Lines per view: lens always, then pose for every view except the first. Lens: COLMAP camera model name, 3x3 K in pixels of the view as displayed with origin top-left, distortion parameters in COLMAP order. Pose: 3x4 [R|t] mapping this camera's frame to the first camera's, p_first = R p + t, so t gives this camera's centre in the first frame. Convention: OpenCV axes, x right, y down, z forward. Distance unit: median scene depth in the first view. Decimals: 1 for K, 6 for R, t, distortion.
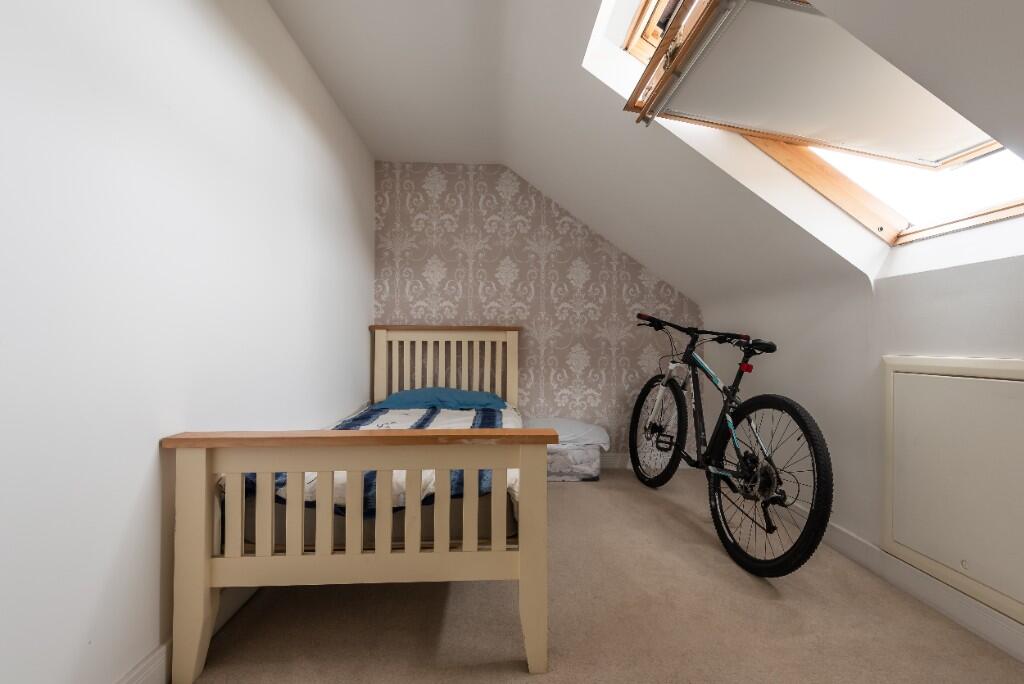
lens RADIAL K [[473.7, 0, 507.9], [0, 473.7, 340.7], [0, 0, 1]] dist [0.044078, -0.004048]
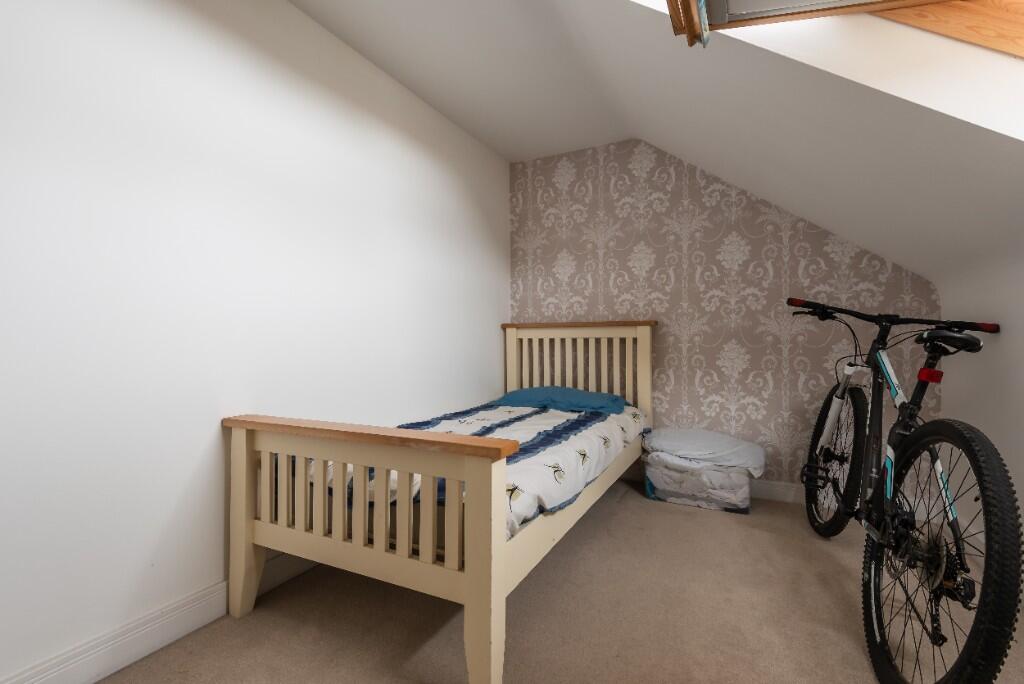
lens RADIAL K [[473.7, 0, 506.3], [0, 473.7, 340.3], [0, 0, 1]] dist [0.044078, -0.004048]
pose [[0.869659, -0.009738, -0.493556, 0.221928], [0.012126, 0.999925, 0.001639, 0.001635], [0.493503, -0.007410, 0.869712, 0.107576]]
